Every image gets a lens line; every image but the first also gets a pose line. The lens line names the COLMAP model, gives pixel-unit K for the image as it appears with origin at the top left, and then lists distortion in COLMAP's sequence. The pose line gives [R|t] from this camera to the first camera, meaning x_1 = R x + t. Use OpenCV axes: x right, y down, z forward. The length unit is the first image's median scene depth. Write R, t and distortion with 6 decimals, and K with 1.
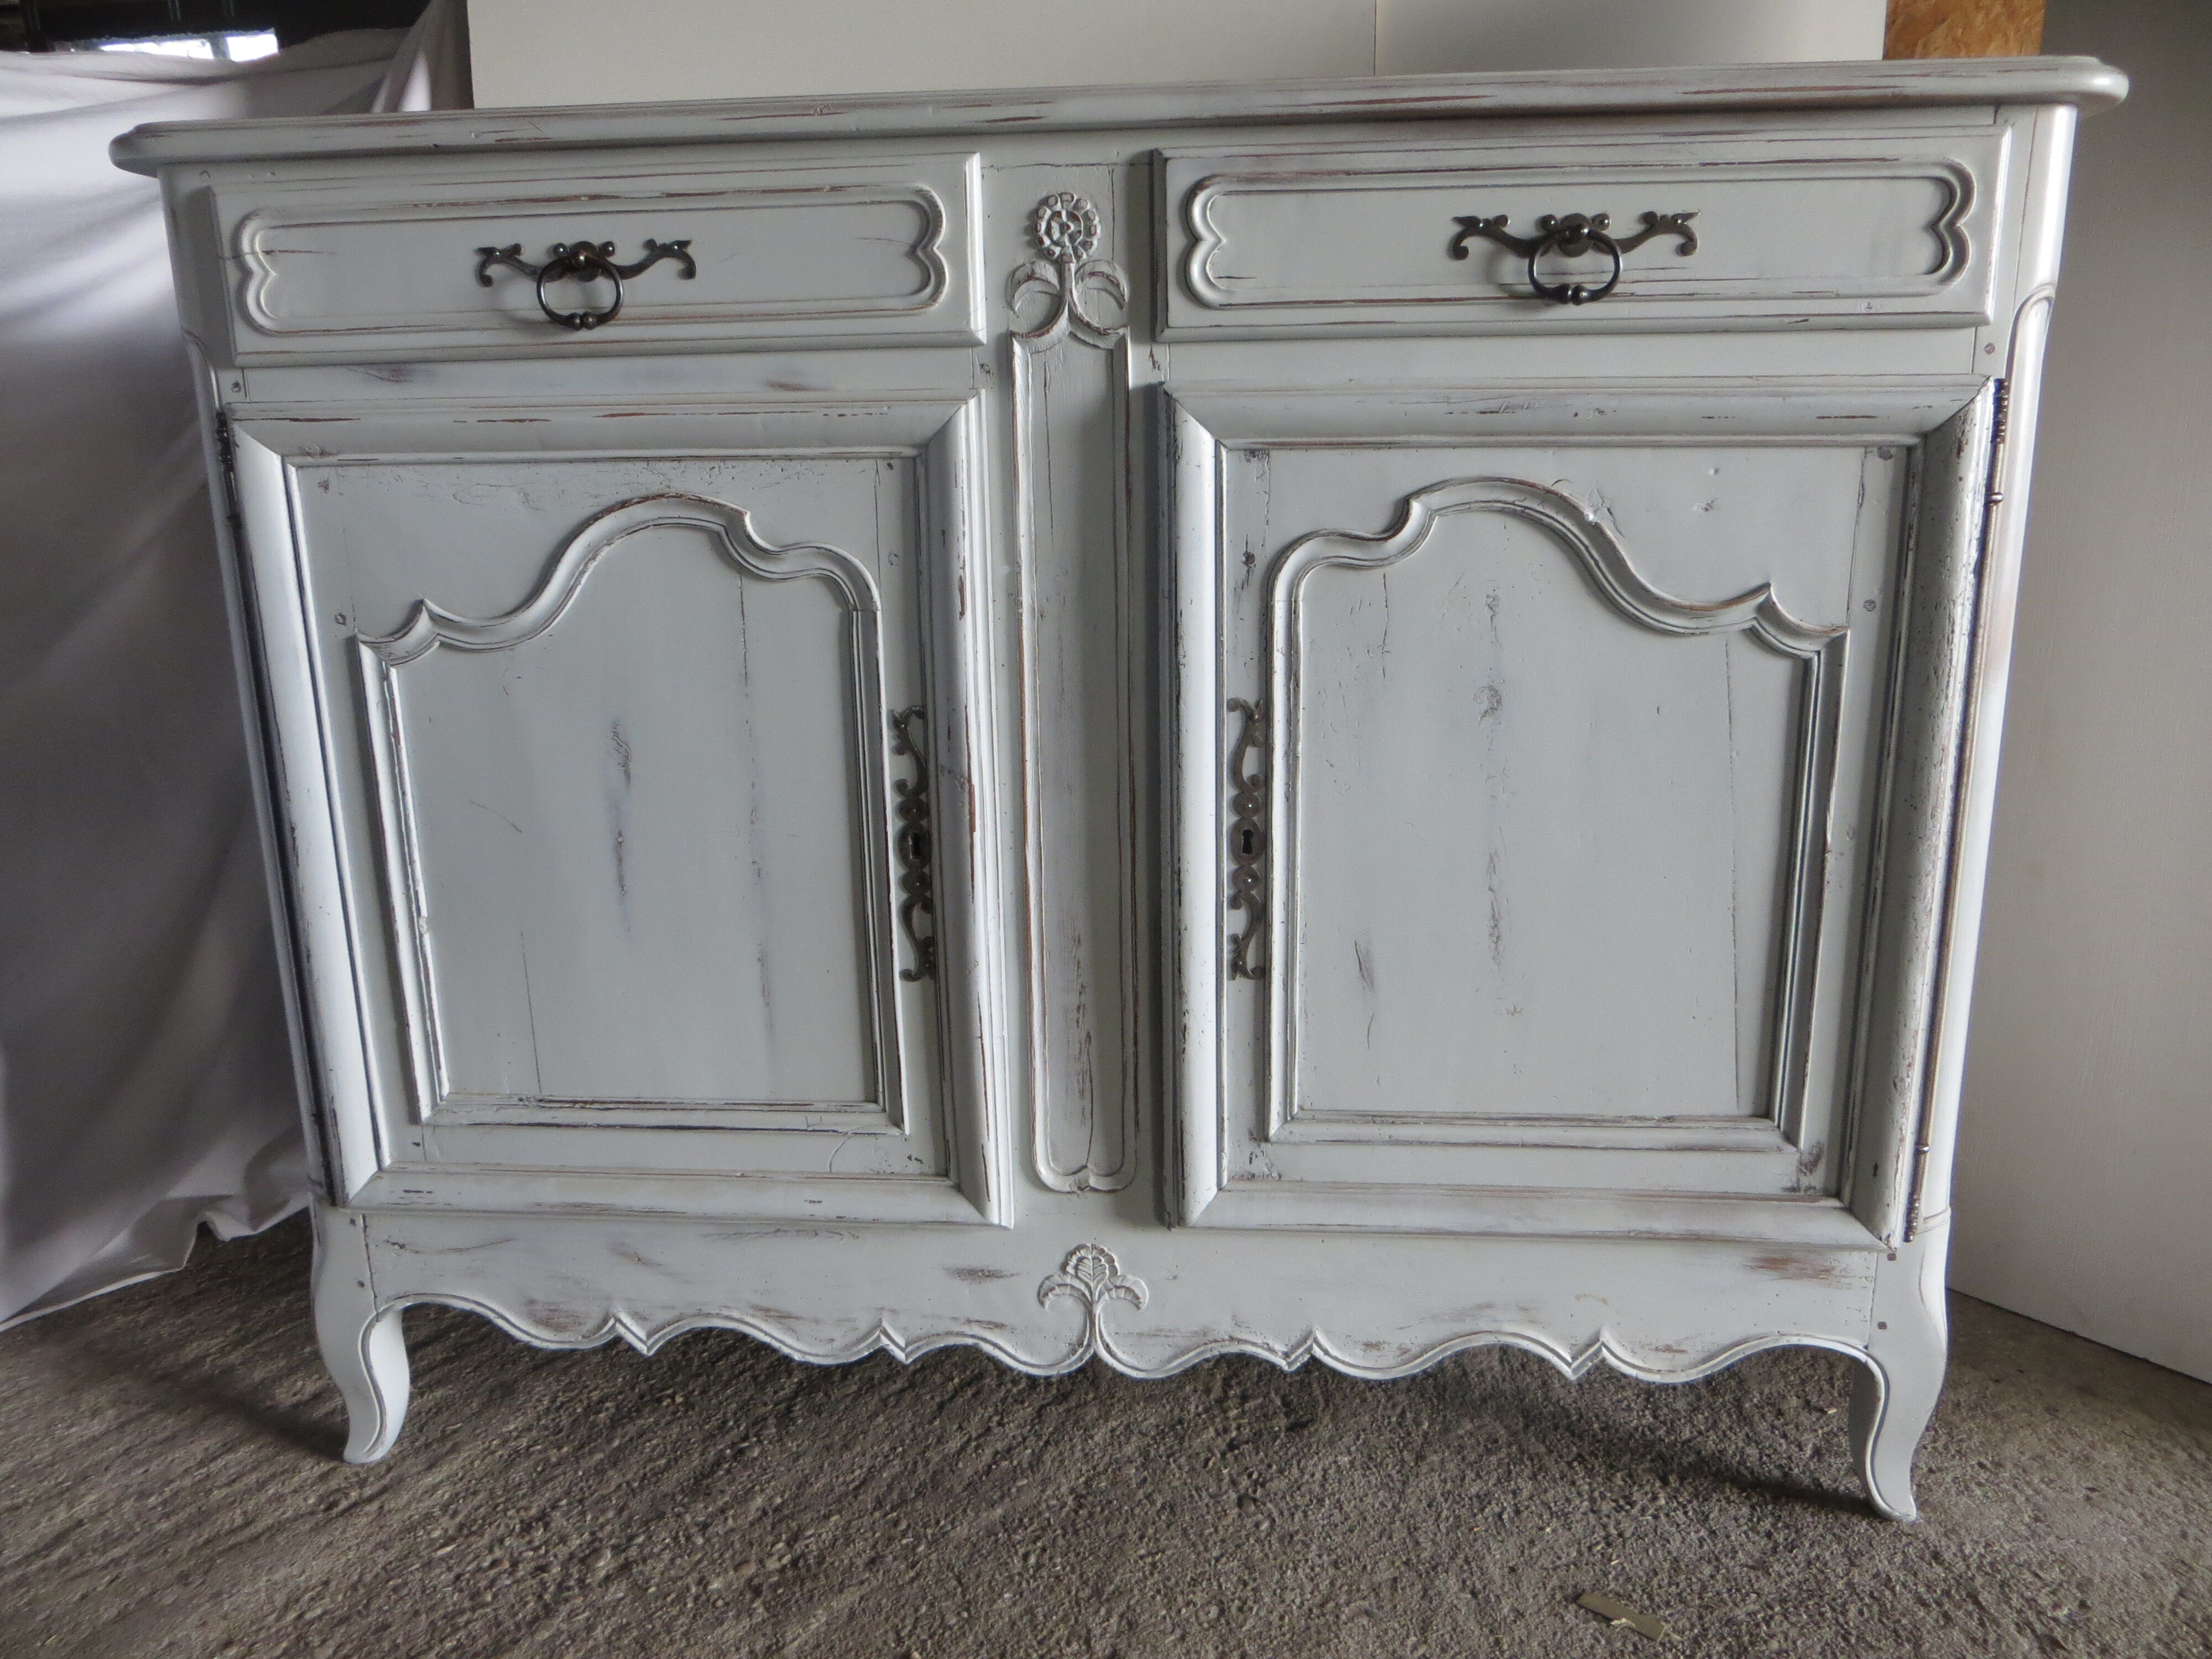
lens RADIAL K [[1620.2, 0, 1091.4], [0, 1620.2, 828.7], [0, 0, 1]] dist [-0.022845, 0.000864]
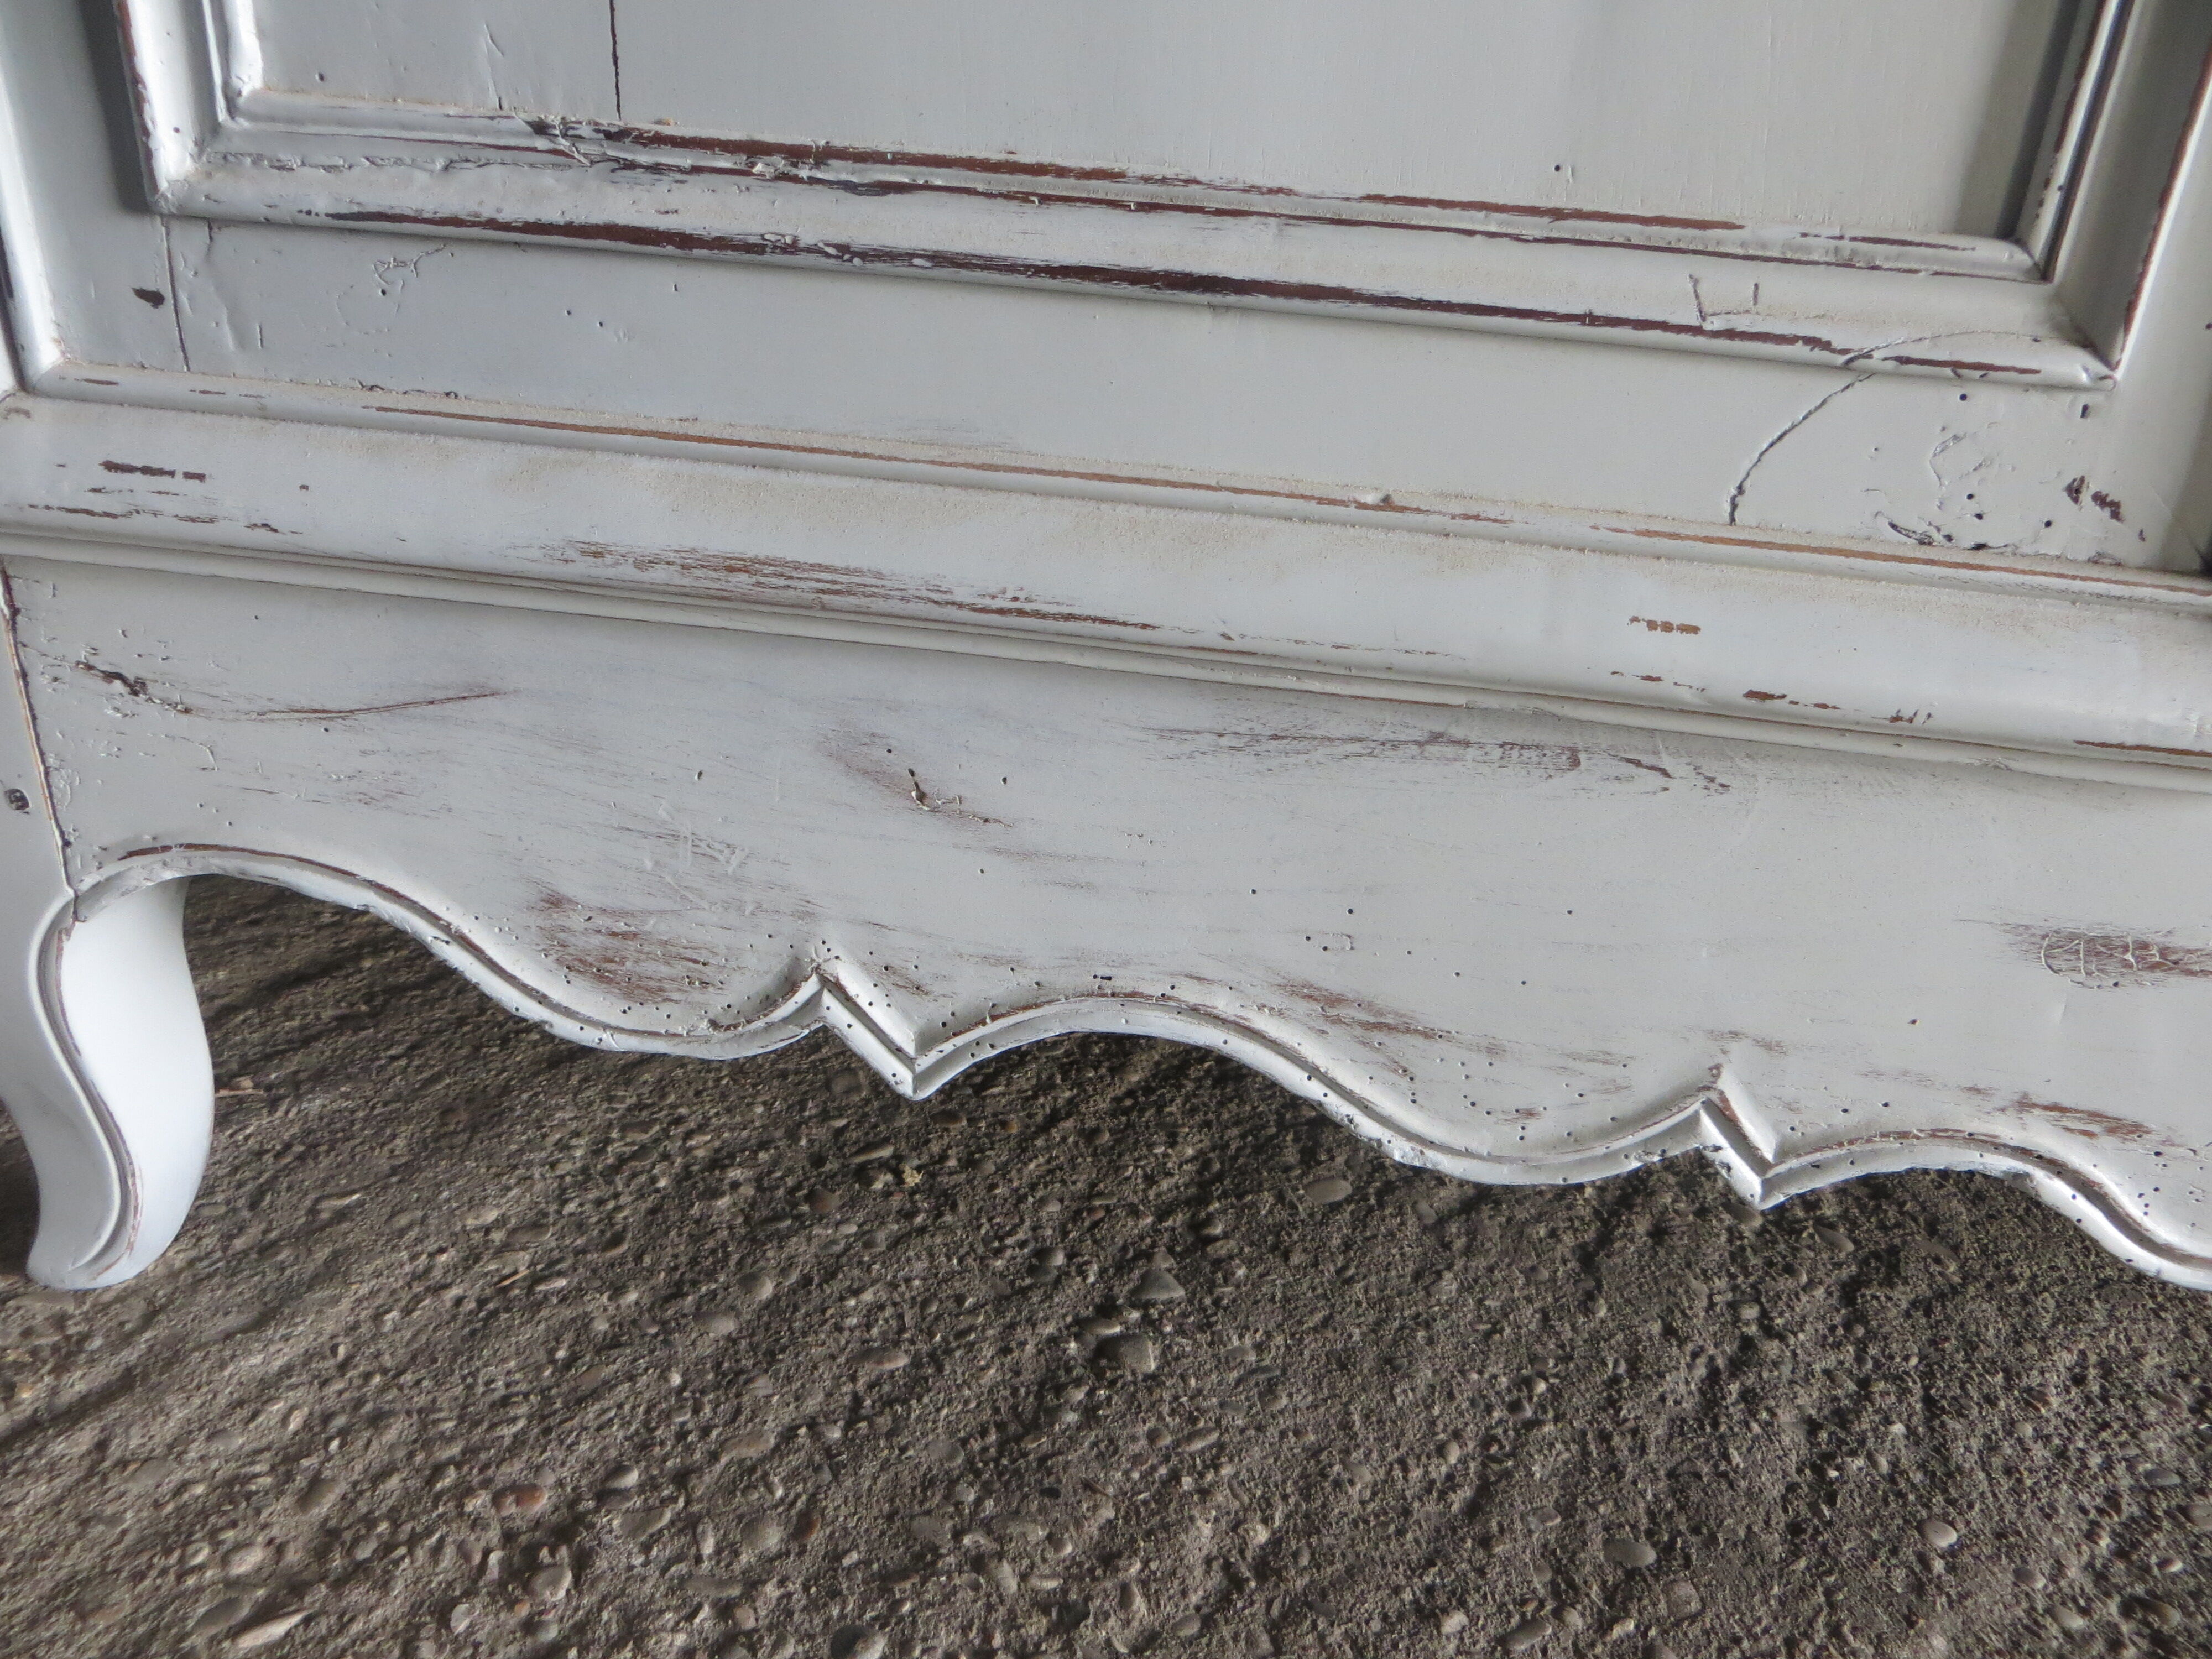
lens RADIAL K [[1620.2, 0, 1084.1], [0, 1620.2, 848.5], [0, 0, 1]] dist [-0.022845, 0.000864]
pose [[0.995327, 0.096534, -0.002360, -0.255754], [-0.093839, 0.972730, 0.212109, 0.215948], [0.022771, -0.210897, 0.977243, 0.728079]]
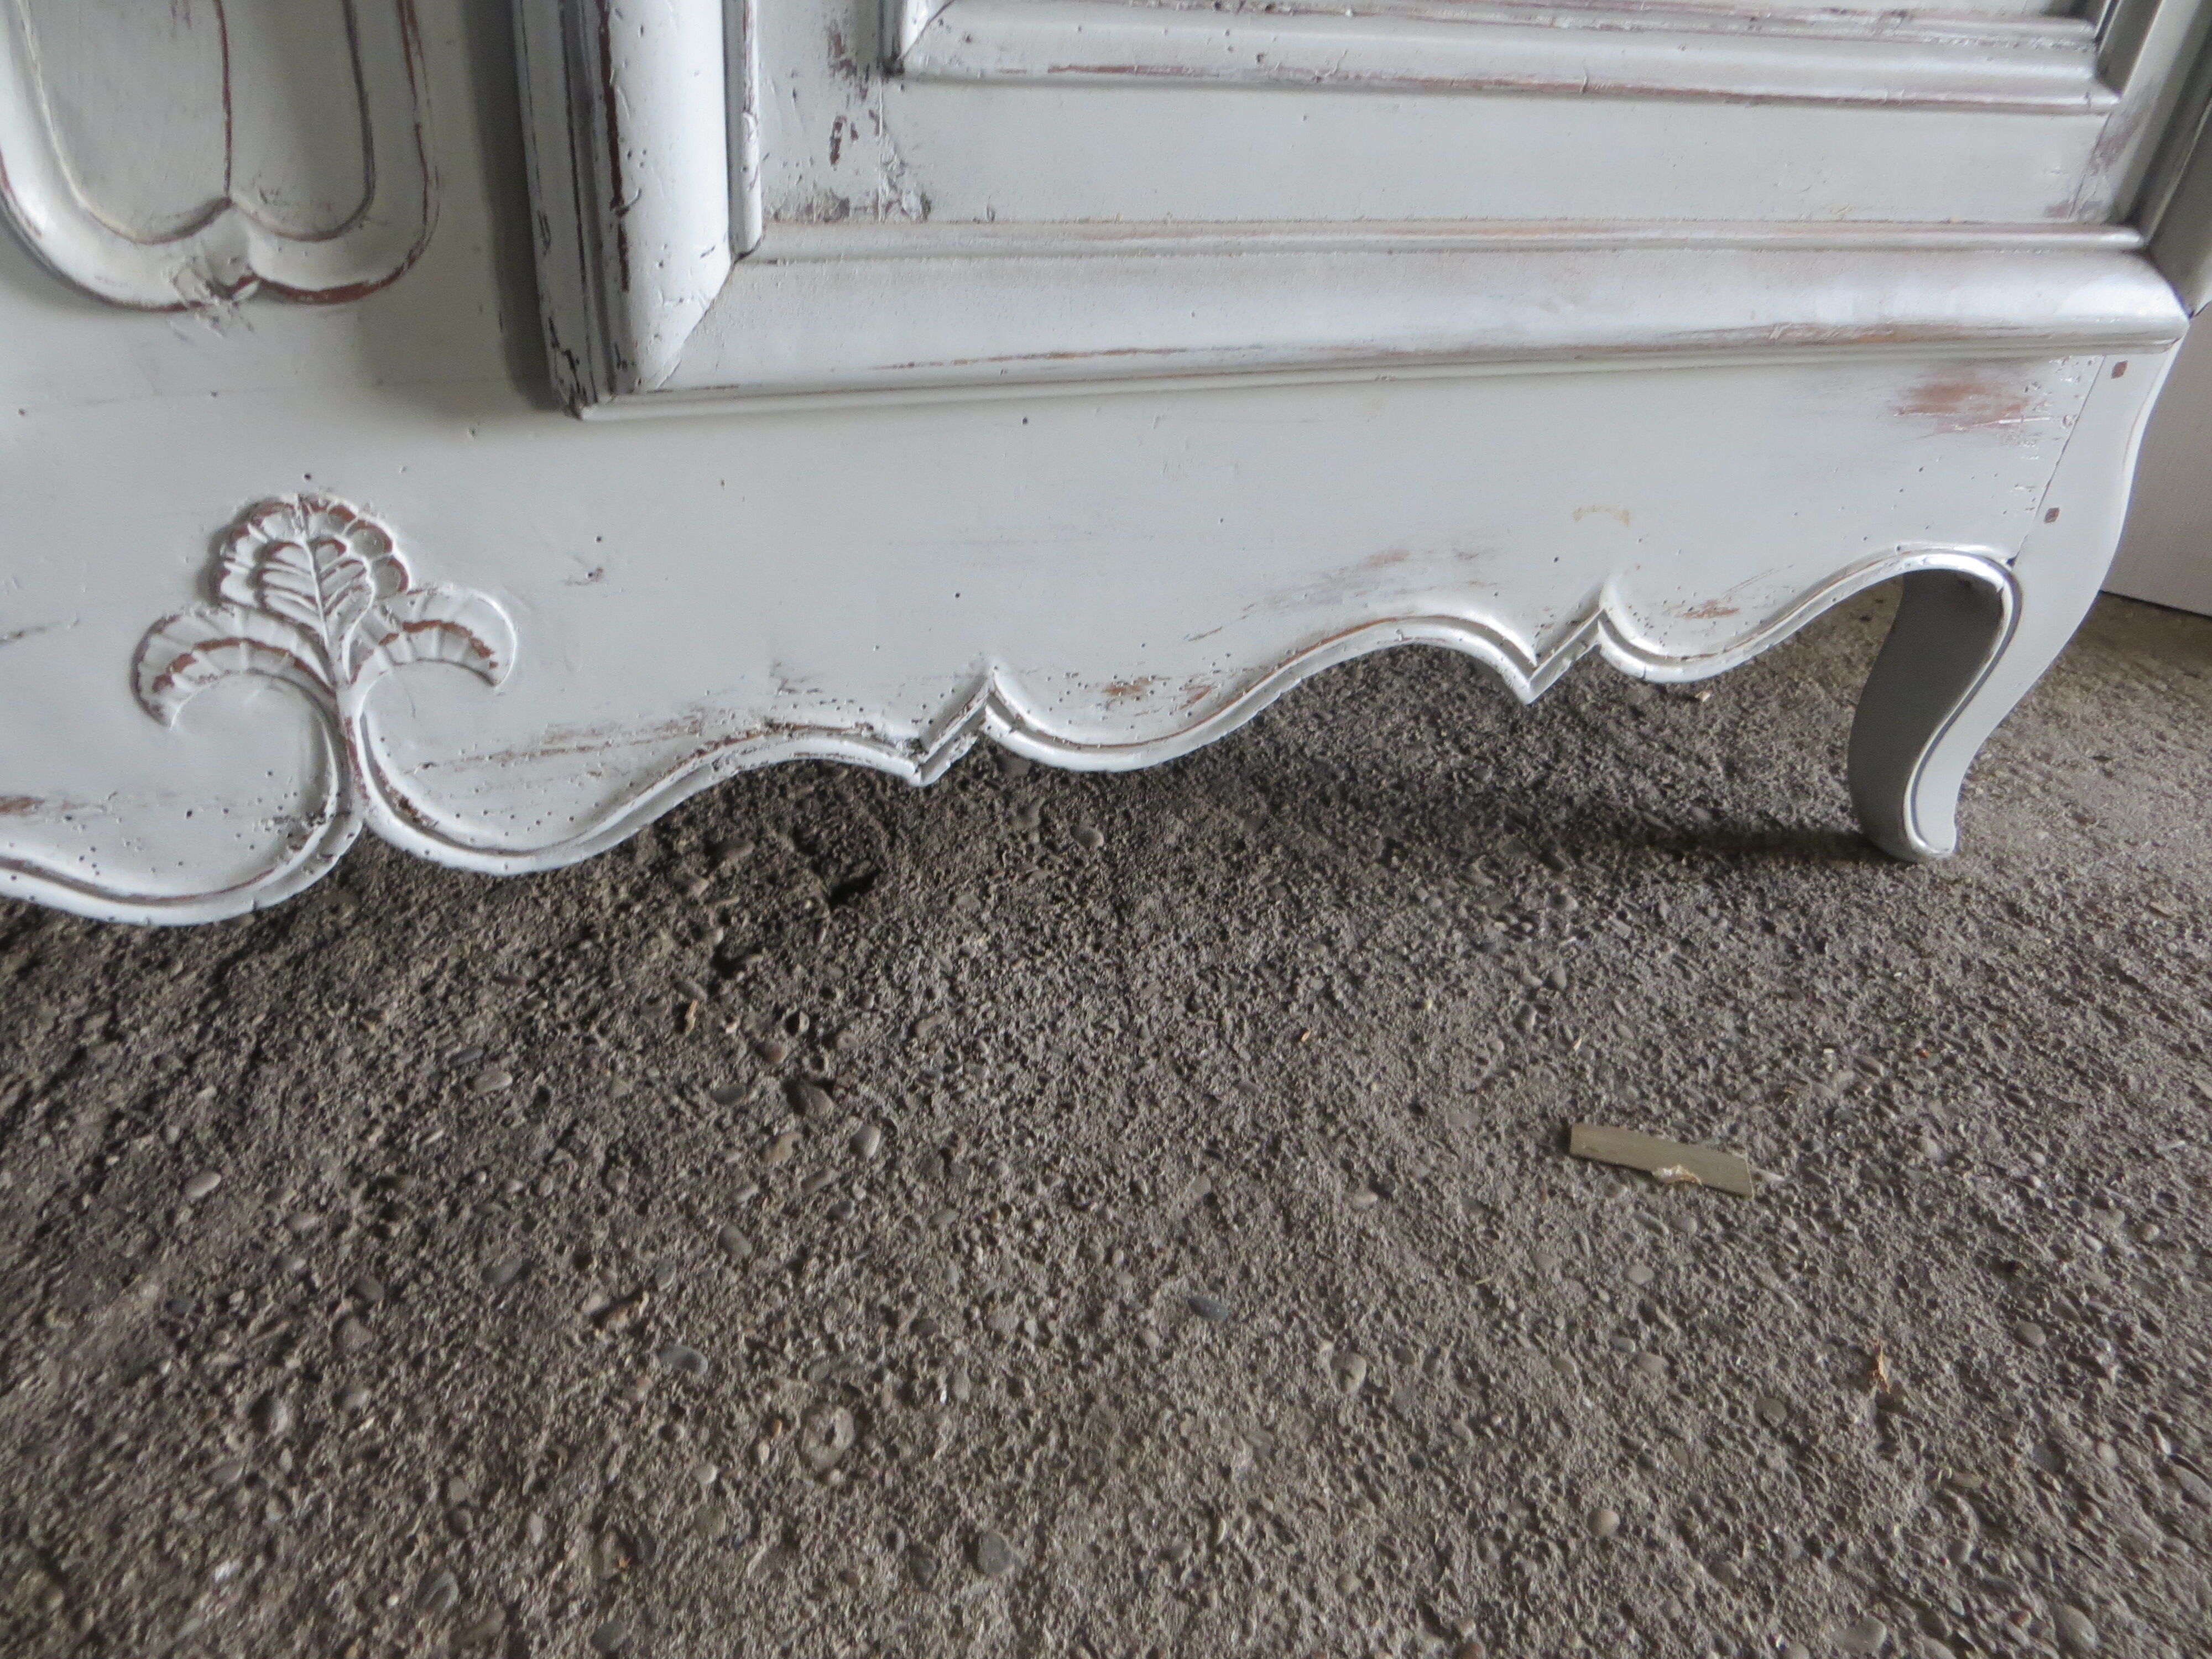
lens RADIAL K [[1620.2, 0, 1100.0], [0, 1620.2, 828.6], [0, 0, 1]] dist [-0.022845, 0.000864]
pose [[0.877218, -0.177909, 0.445911, -0.013470], [-0.003390, 0.926485, 0.376317, 0.200979], [-0.480080, -0.331624, 0.812126, 0.666114]]
